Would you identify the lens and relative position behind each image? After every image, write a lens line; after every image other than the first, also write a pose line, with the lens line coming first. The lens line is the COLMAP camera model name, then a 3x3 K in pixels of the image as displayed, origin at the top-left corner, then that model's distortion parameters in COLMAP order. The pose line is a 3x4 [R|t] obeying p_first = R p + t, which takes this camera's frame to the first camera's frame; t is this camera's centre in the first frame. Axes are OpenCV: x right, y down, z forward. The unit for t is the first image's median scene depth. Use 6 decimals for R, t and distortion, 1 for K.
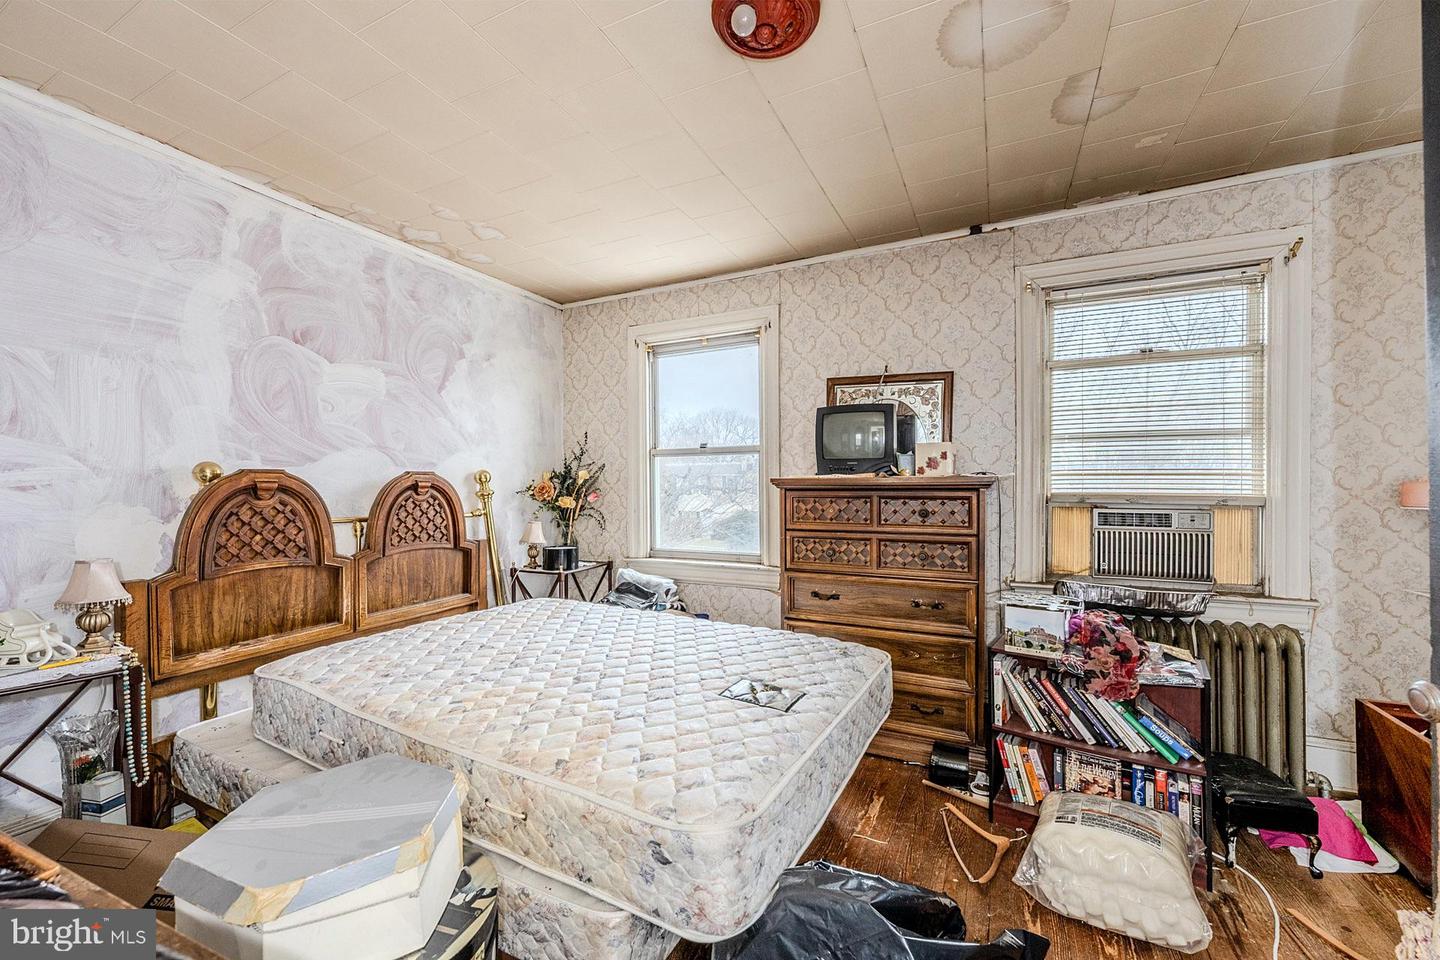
lens RADIAL K [[572.6, 0, 715.9], [0, 572.6, 481.2], [0, 0, 1]] dist [-0.003001, -0.000167]
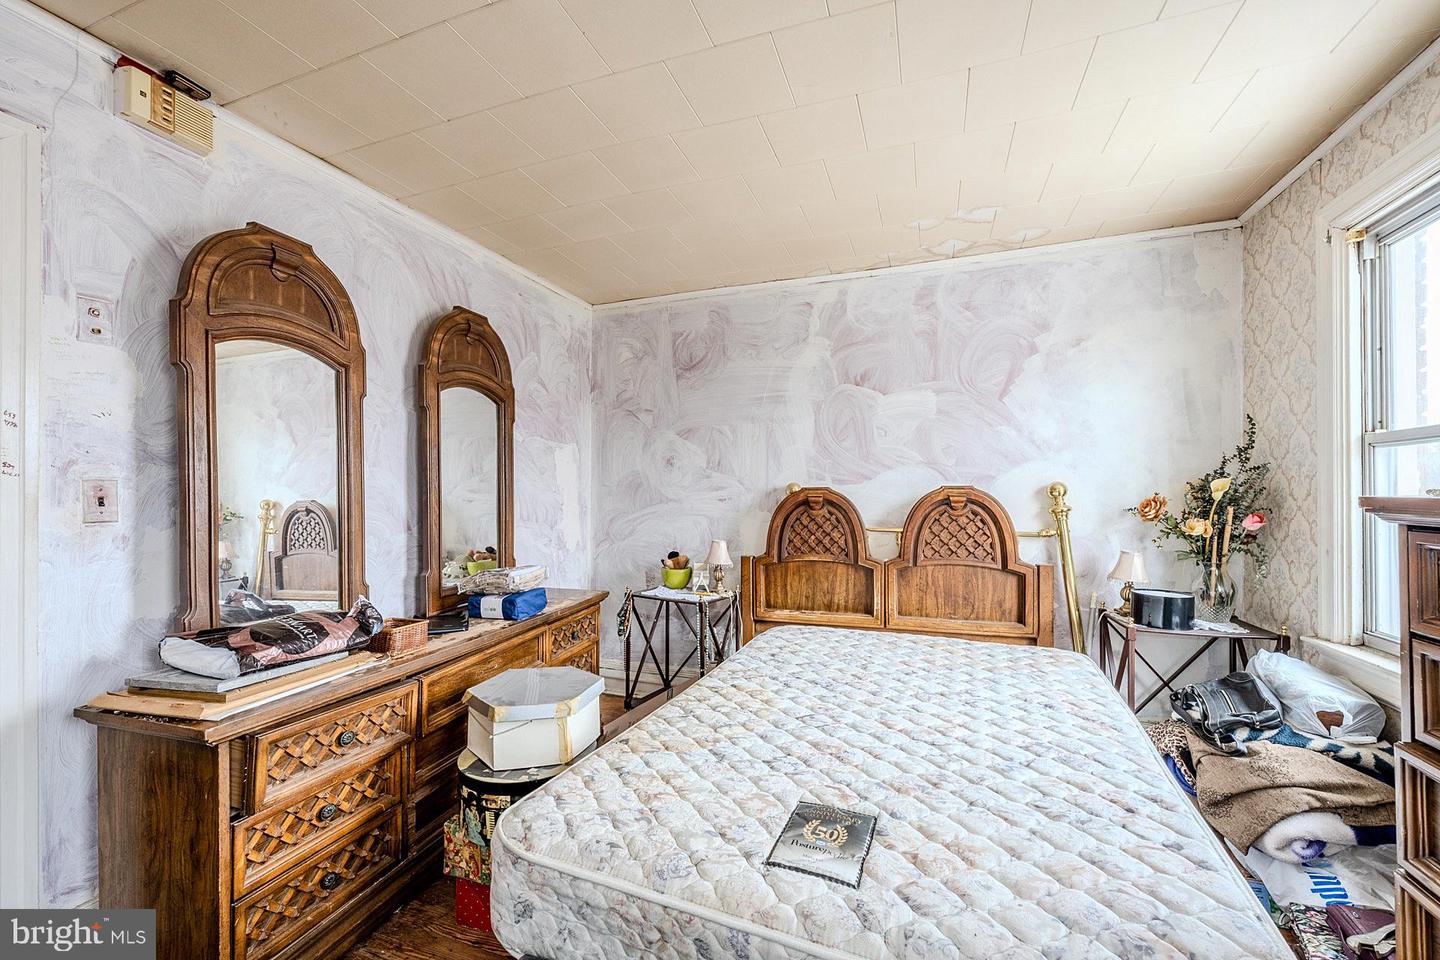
lens RADIAL K [[572.6, 0, 711.9], [0, 572.6, 488.5], [0, 0, 1]] dist [-0.003001, -0.000167]
pose [[0.101918, -0.003738, -0.994786, 0.448630], [0.007111, 0.999970, -0.003029, -0.013350], [0.994767, -0.006765, 0.101942, 0.512865]]
